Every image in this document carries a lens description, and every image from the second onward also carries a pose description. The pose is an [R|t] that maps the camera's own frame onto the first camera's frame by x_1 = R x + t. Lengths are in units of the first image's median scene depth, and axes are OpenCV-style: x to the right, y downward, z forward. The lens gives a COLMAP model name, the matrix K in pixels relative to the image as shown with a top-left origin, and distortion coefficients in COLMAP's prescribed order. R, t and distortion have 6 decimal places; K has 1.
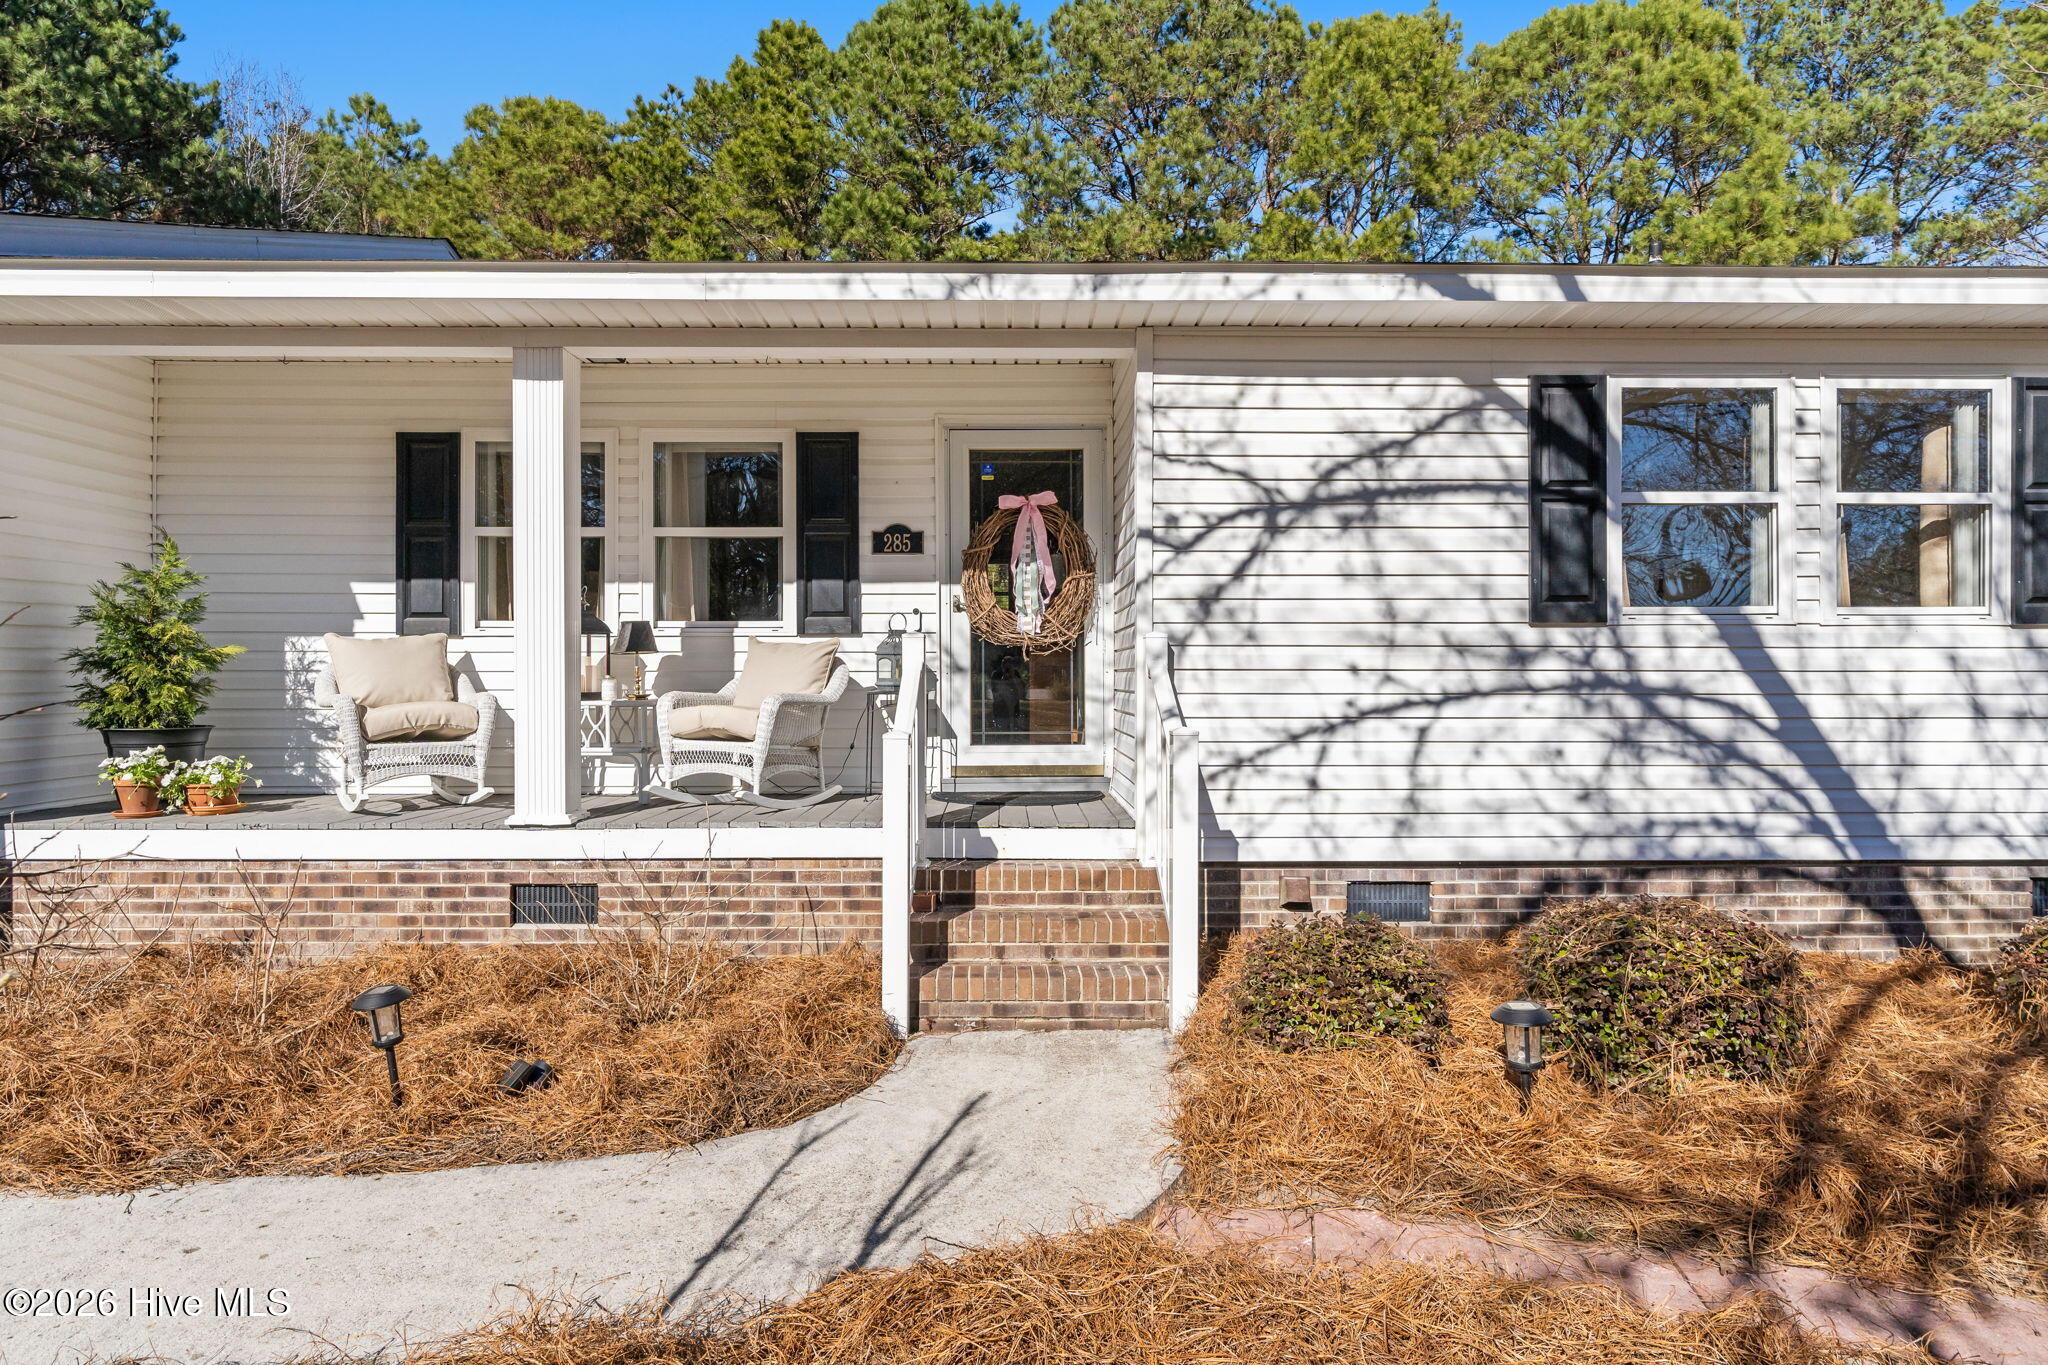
lens RADIAL K [[964.8, 0, 1047.7], [0, 964.8, 673.1], [0, 0, 1]] dist [-0.016244, 0.000135]
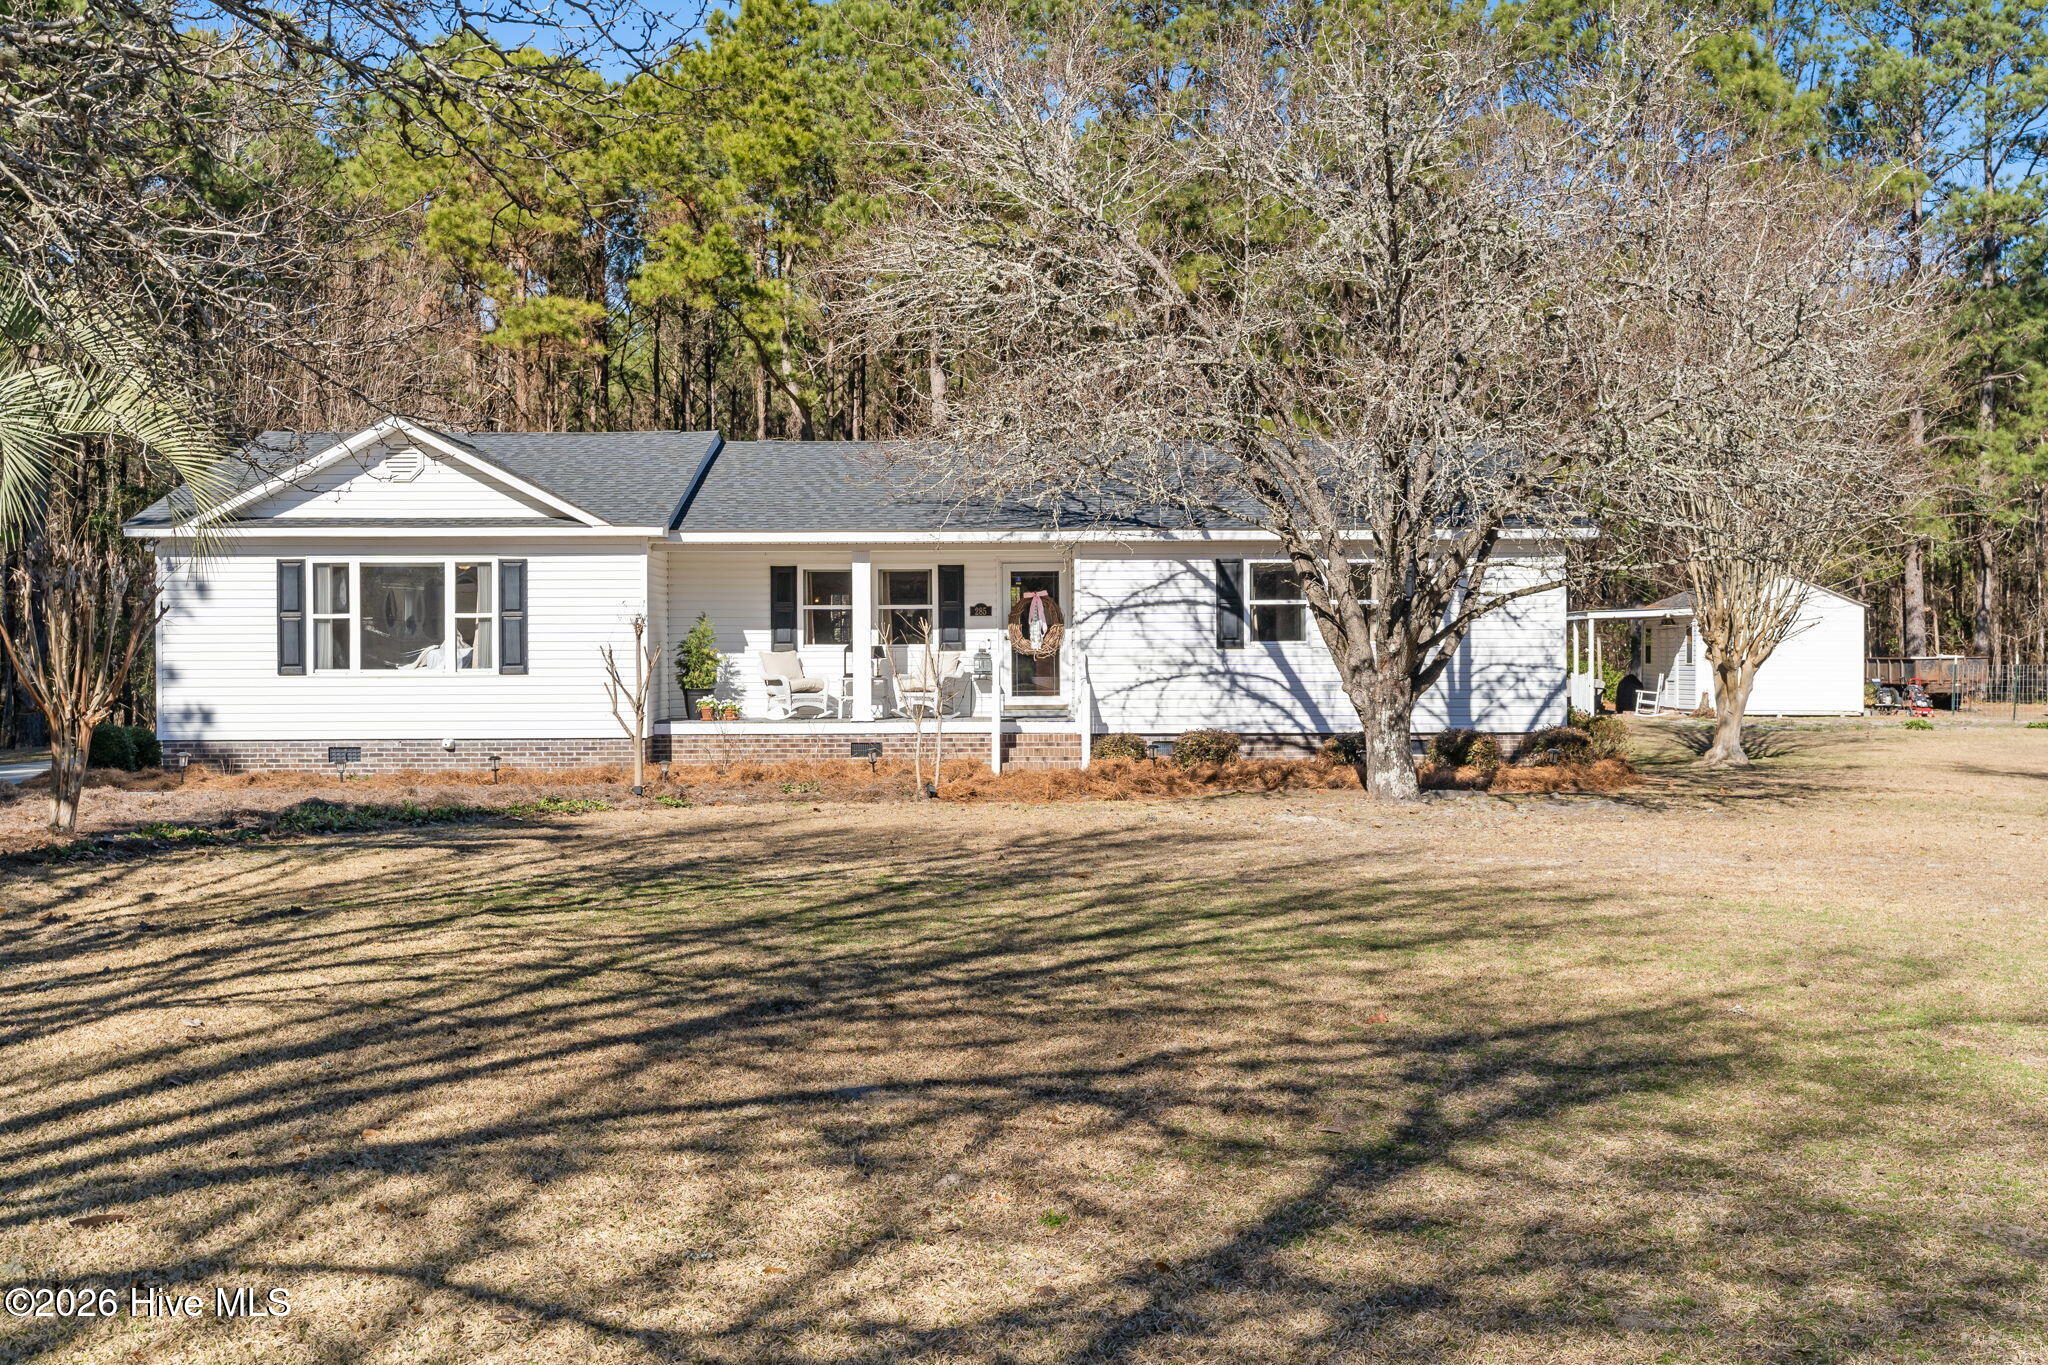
lens RADIAL K [[1903.7, 0, 1027.7], [0, 1903.7, 687.6], [0, 0, 1]] dist [0.017728, 0.000000]
pose [[0.999934, -0.003115, -0.011076, 0.010774], [0.003309, 0.999840, 0.017552, -0.030585], [0.011019, -0.017587, 0.999785, -3.696659]]
